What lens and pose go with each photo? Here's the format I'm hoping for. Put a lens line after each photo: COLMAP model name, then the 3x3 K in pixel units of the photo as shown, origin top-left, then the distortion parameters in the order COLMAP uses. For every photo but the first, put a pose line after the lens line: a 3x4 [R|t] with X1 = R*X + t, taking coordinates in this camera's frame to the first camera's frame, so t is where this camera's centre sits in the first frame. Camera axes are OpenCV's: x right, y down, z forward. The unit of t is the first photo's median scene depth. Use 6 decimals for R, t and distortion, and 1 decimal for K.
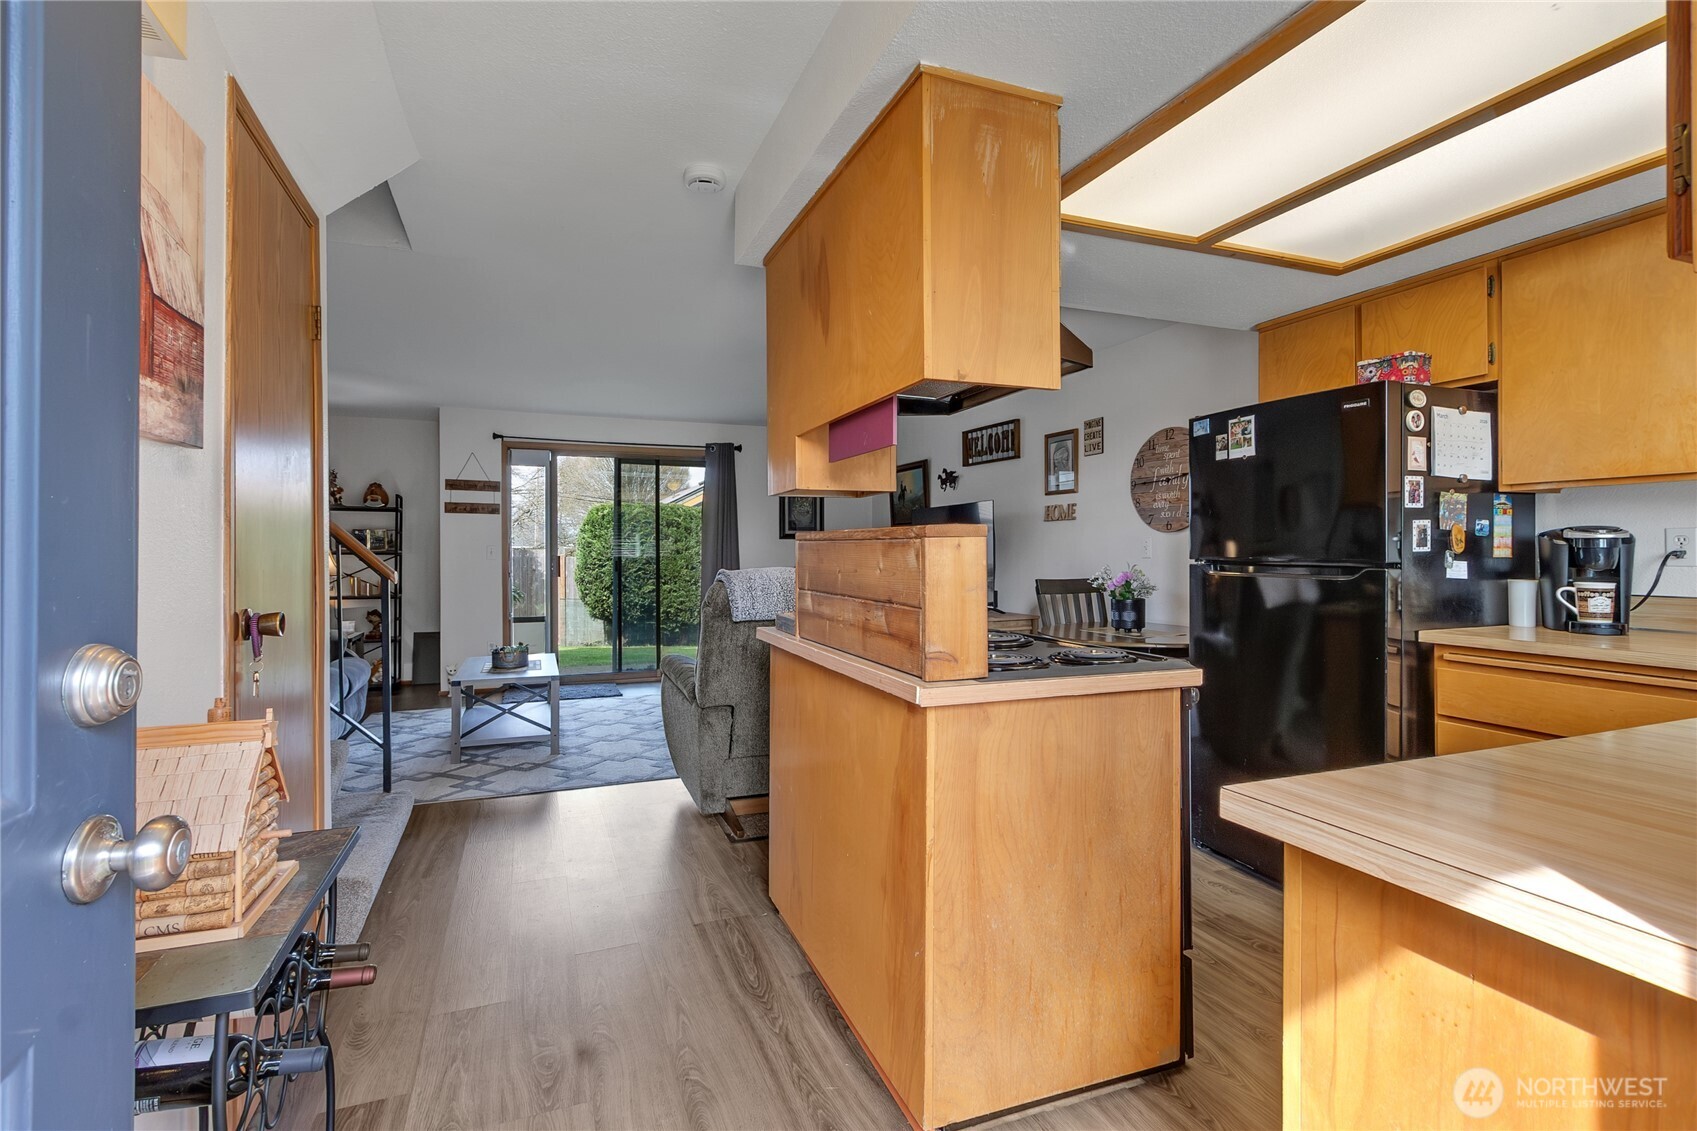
lens RADIAL K [[810.7, 0, 845.2], [0, 810.7, 559.7], [0, 0, 1]] dist [0.009587, -0.000505]
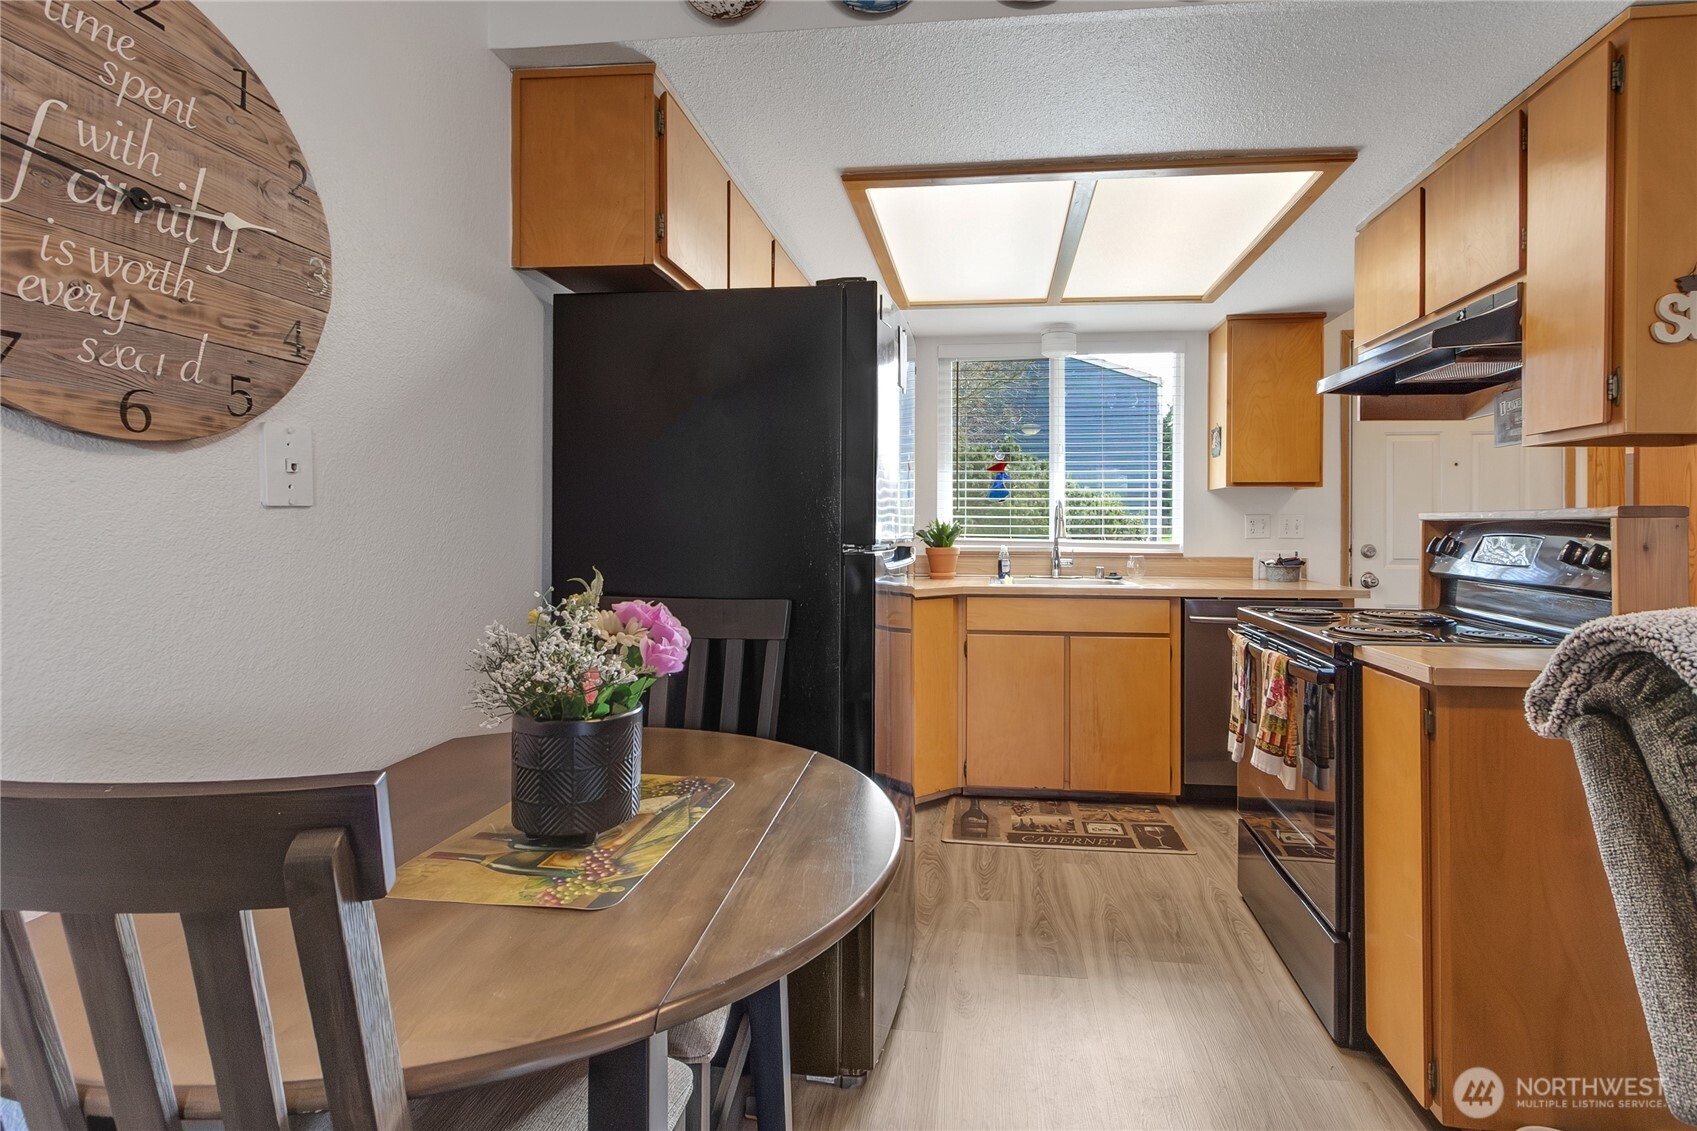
lens RADIAL K [[810.7, 0, 898.1], [0, 810.7, 520.3], [0, 0, 1]] dist [0.009587, -0.000505]
pose [[-0.877007, -0.000165, 0.480478, 0.214126], [0.001394, 0.999995, 0.002887, -0.024619], [-0.480476, 0.003202, -0.877002, 2.011099]]
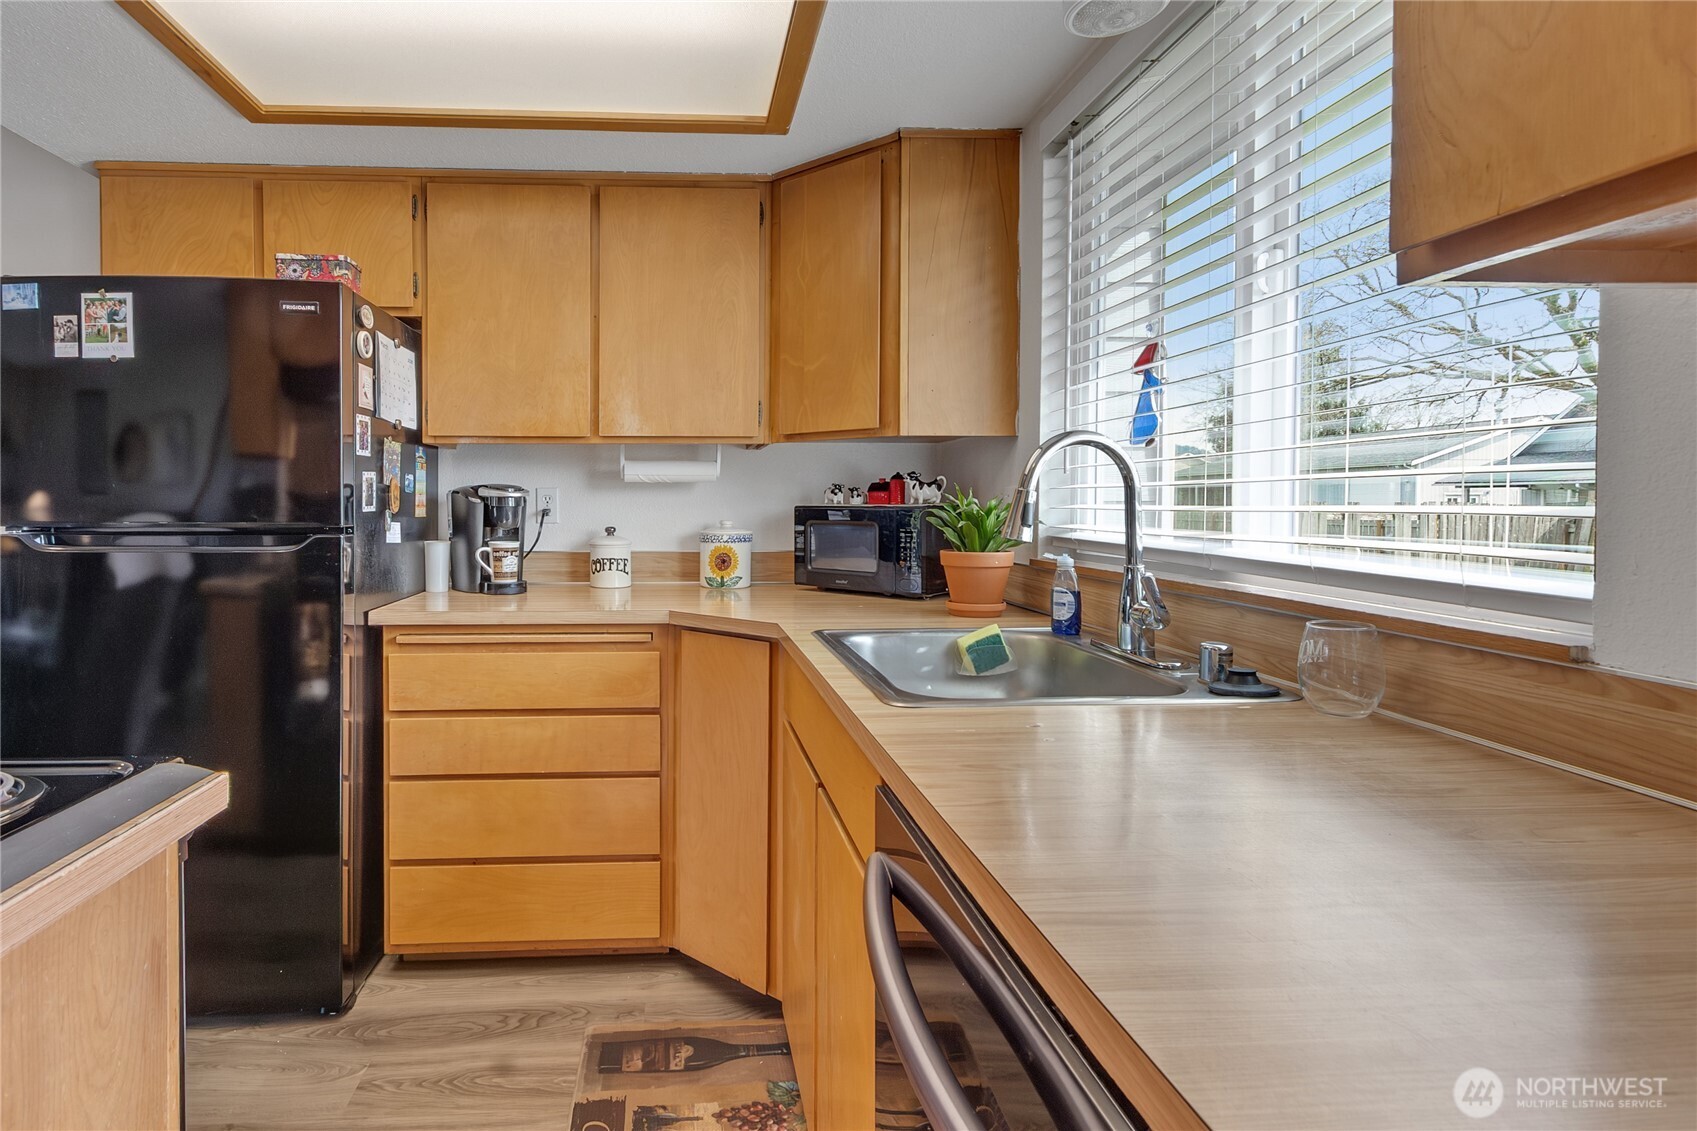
lens RADIAL K [[810.7, 0, 689.4], [0, 810.7, 516.5], [0, 0, 1]] dist [0.009587, -0.000505]
pose [[0.341810, -0.014479, 0.939658, 0.069407], [0.011485, 0.999871, 0.011229, -0.010384], [-0.939699, 0.006953, 0.341932, 0.434511]]
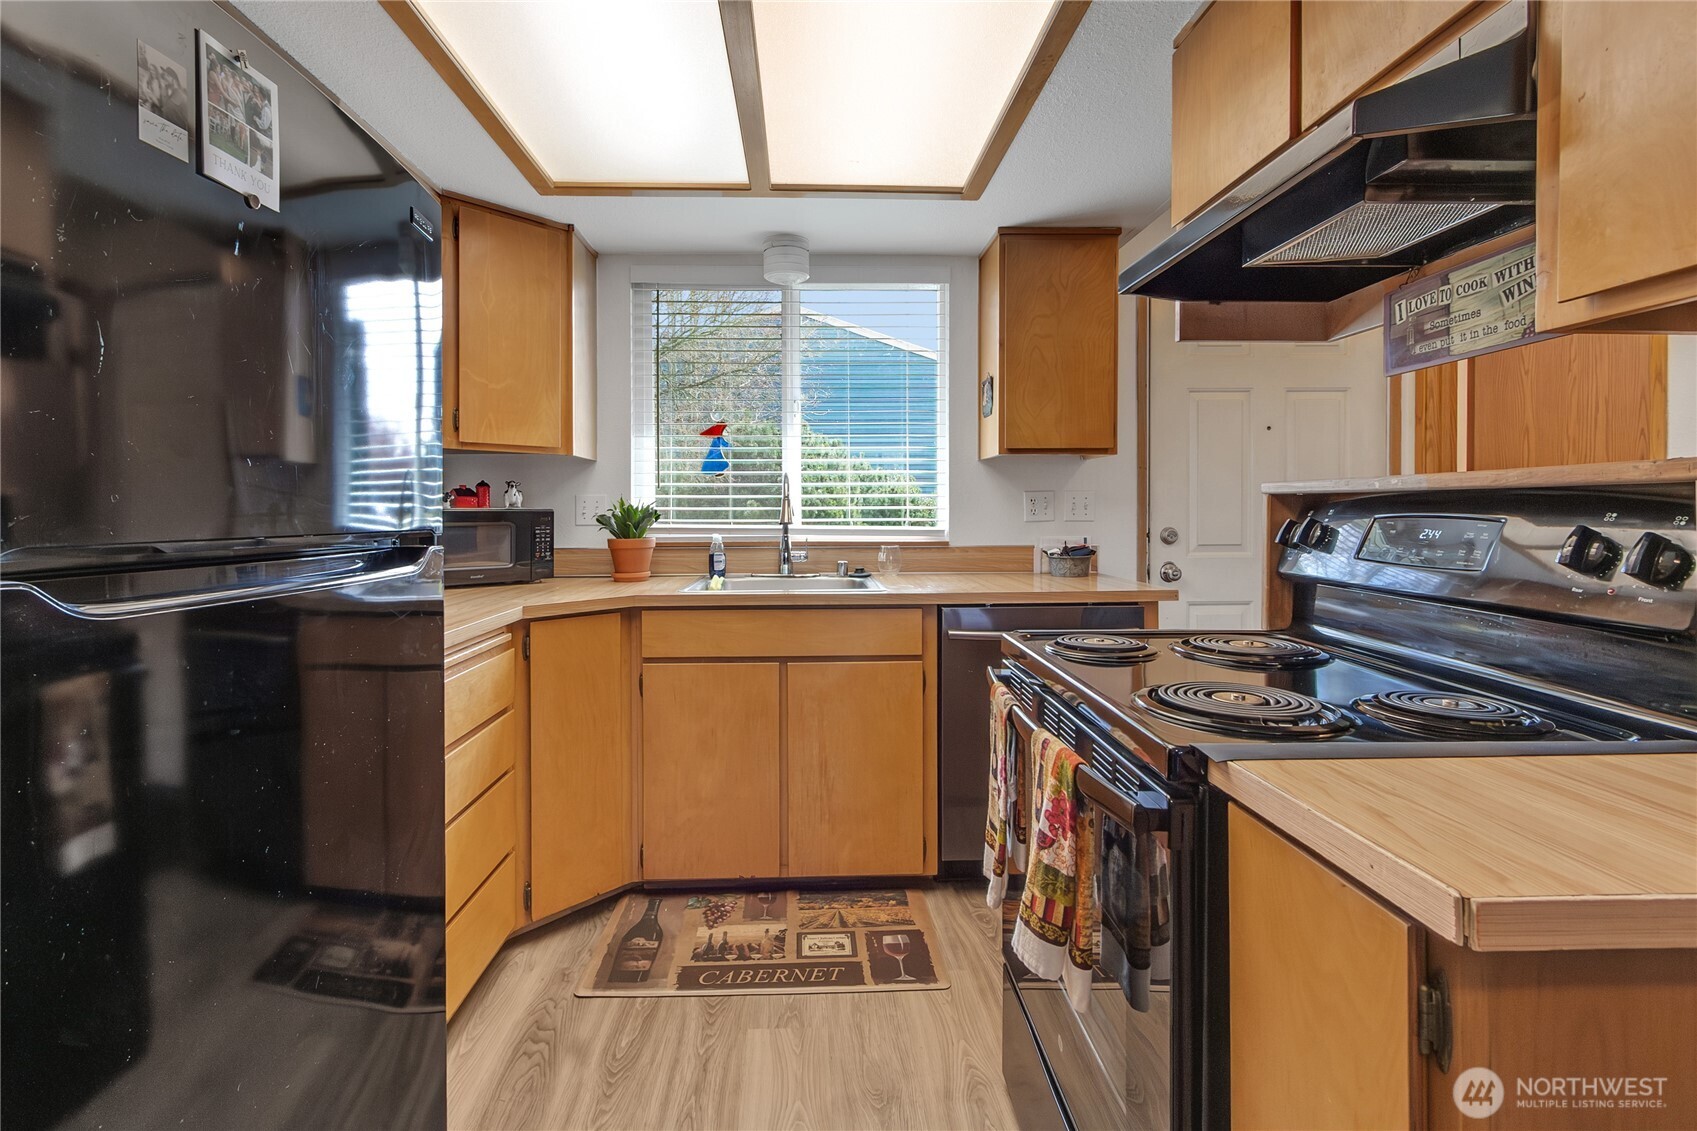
lens RADIAL K [[810.7, 0, 825.2], [0, 810.7, 513.8], [0, 0, 1]] dist [0.009587, -0.000505]
pose [[-0.938654, 0.001504, 0.344858, 0.240947], [0.007757, 0.999830, 0.016752, -0.018331], [-0.344774, 0.018400, -0.938505, 1.522931]]
